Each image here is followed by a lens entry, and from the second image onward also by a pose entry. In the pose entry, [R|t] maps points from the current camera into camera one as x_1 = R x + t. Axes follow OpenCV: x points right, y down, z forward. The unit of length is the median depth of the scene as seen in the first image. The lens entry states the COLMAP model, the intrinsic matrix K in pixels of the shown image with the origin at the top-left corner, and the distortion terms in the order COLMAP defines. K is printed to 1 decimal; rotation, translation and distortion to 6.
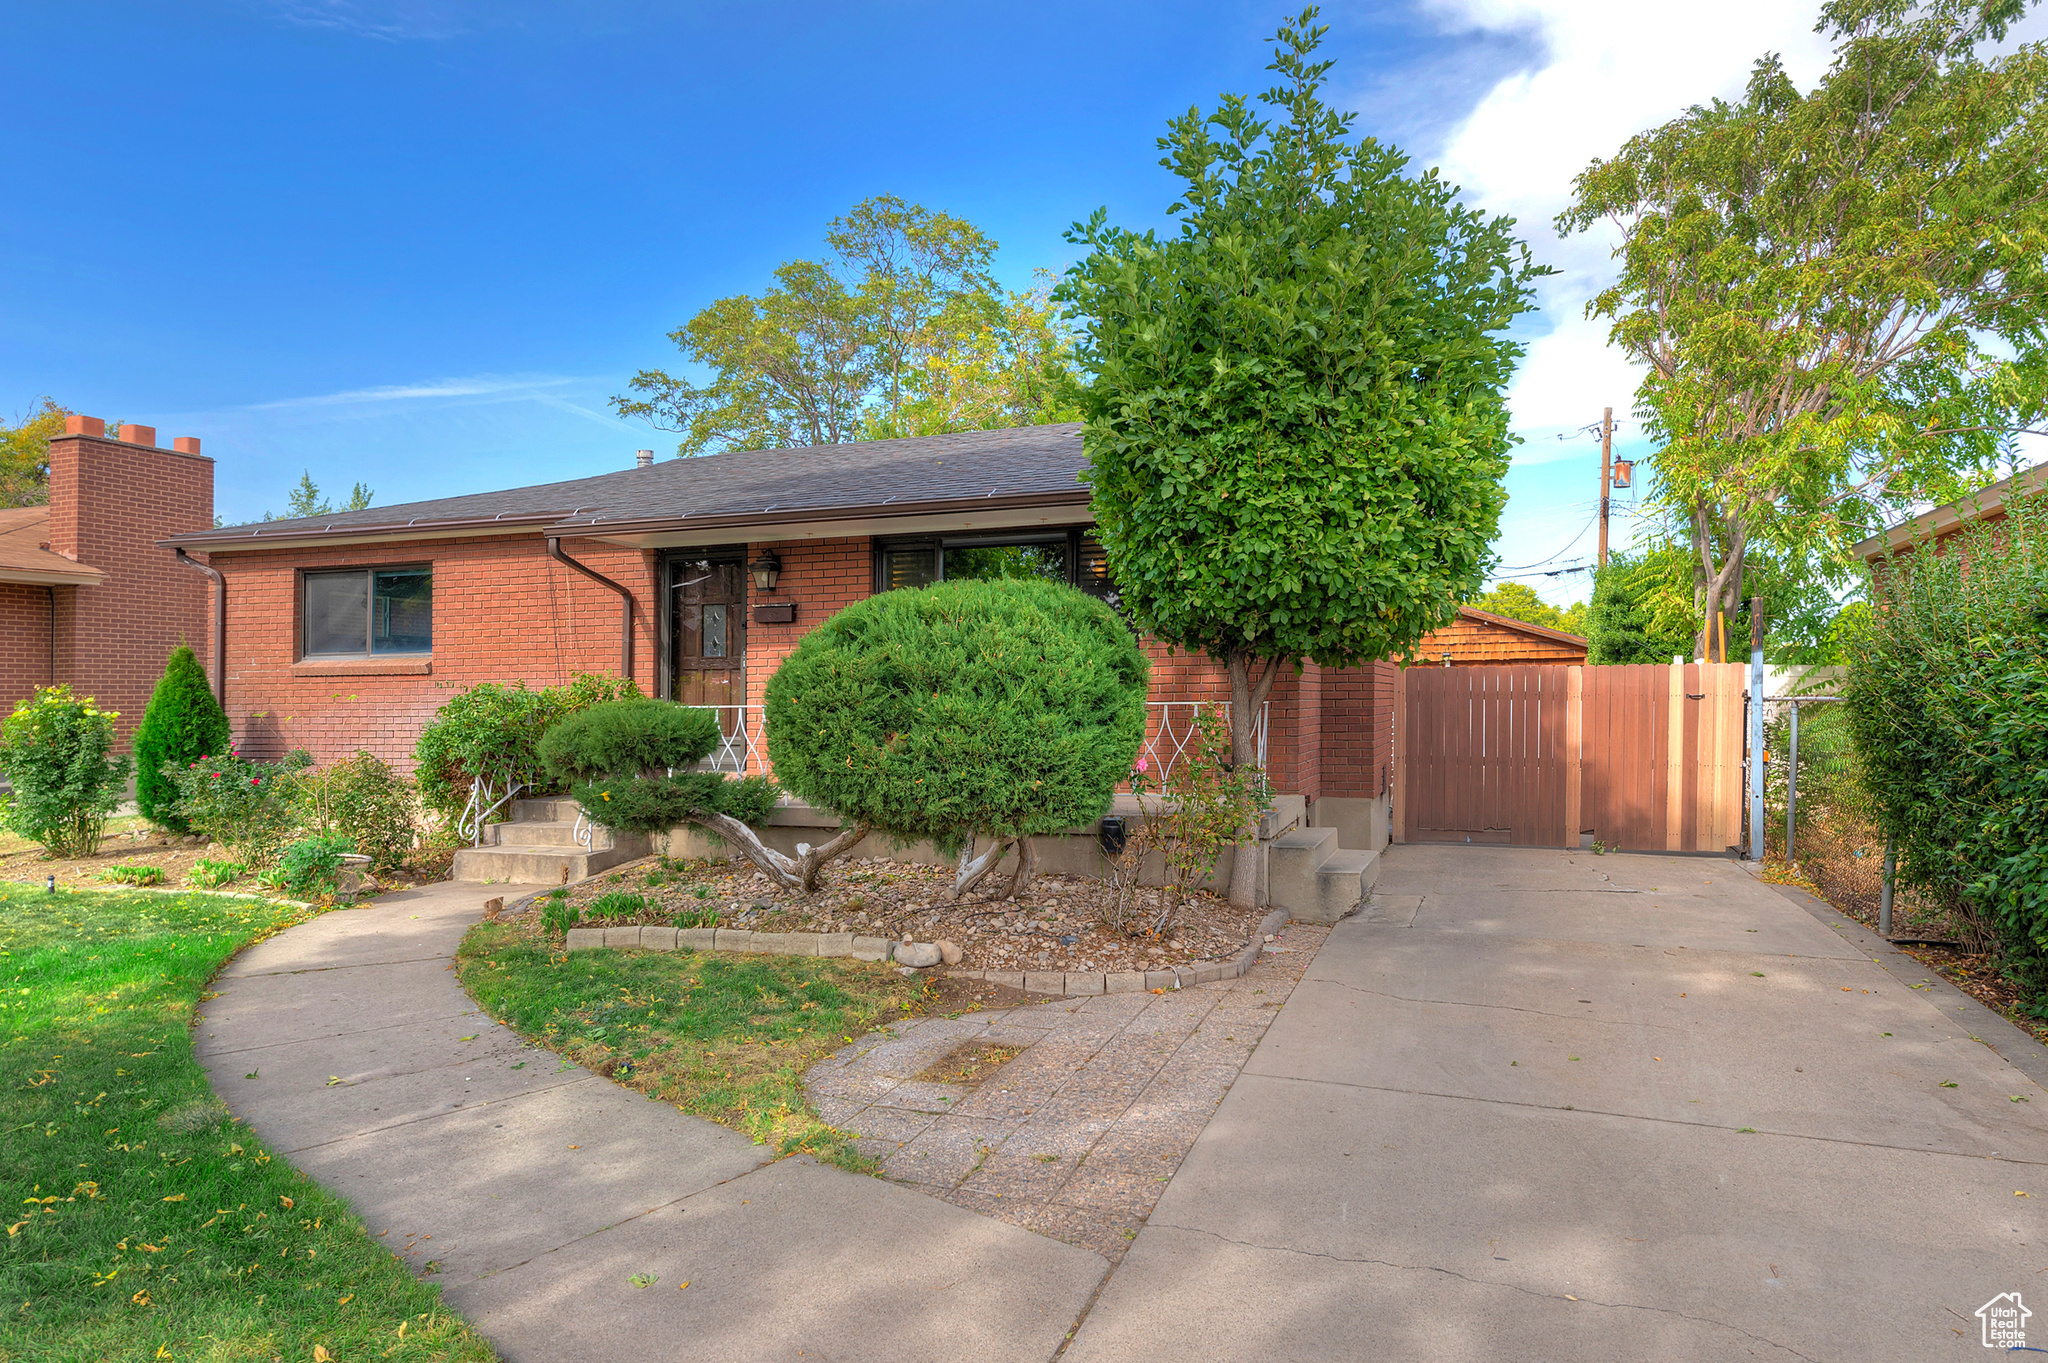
lens RADIAL K [[1109.8, 0, 1153.2], [0, 1109.8, 685.8], [0, 0, 1]] dist [0.041612, -0.018584]
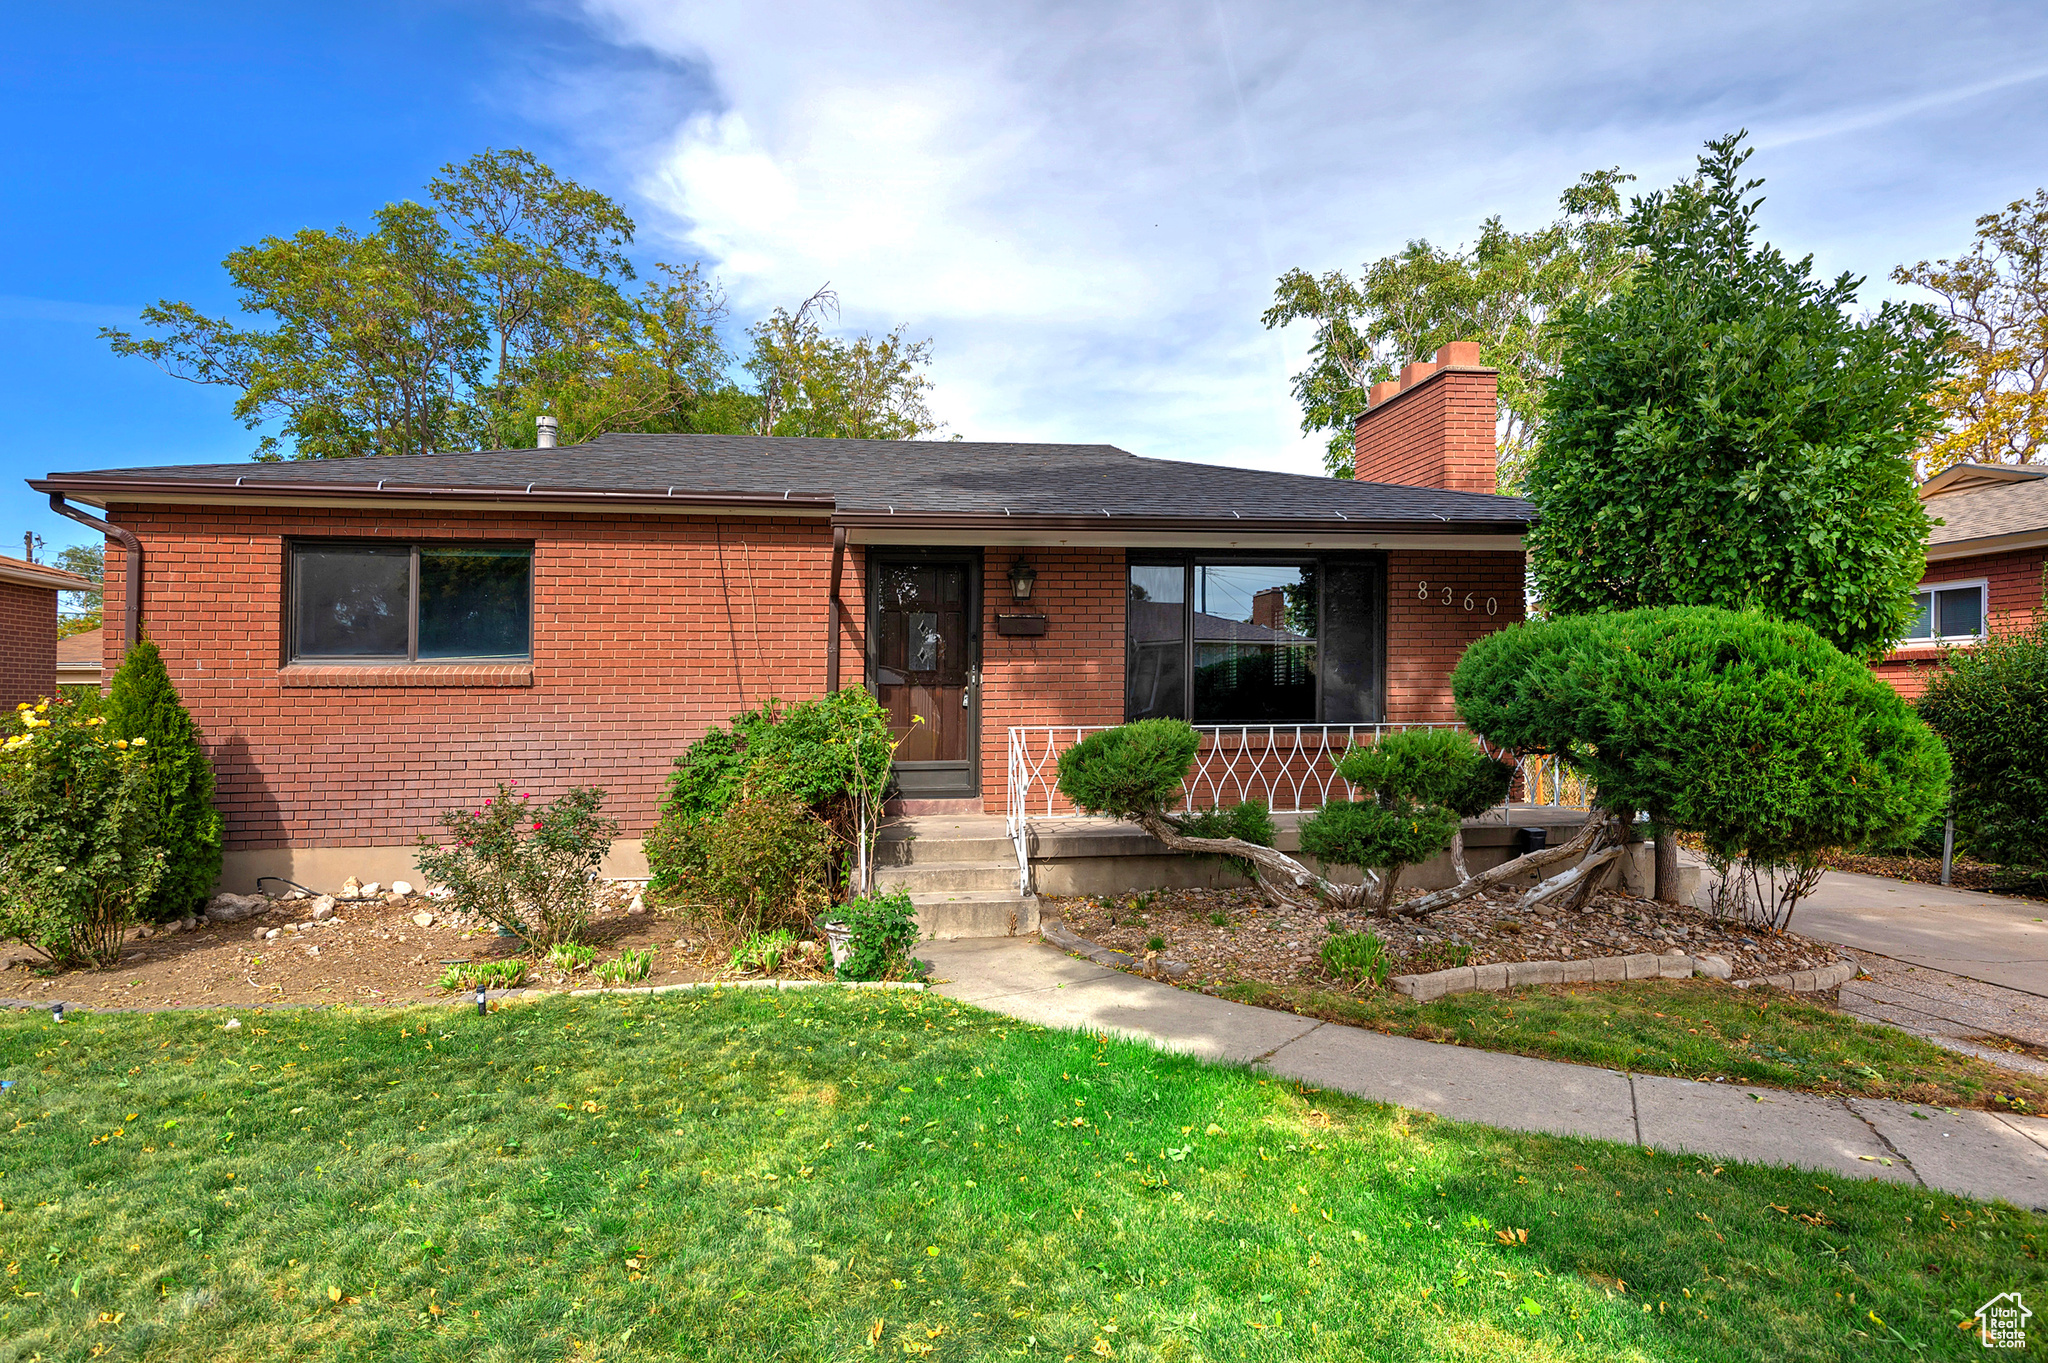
lens RADIAL K [[1072.5, 0, 815.5], [0, 1072.5, 684.5], [0, 0, 1]] dist [0.023097, -0.000138]
pose [[0.900513, 0.011760, 0.434670, -0.885031], [-0.005337, 0.999858, -0.015994, -0.000996], [-0.434796, 0.012083, 0.900448, 0.280841]]
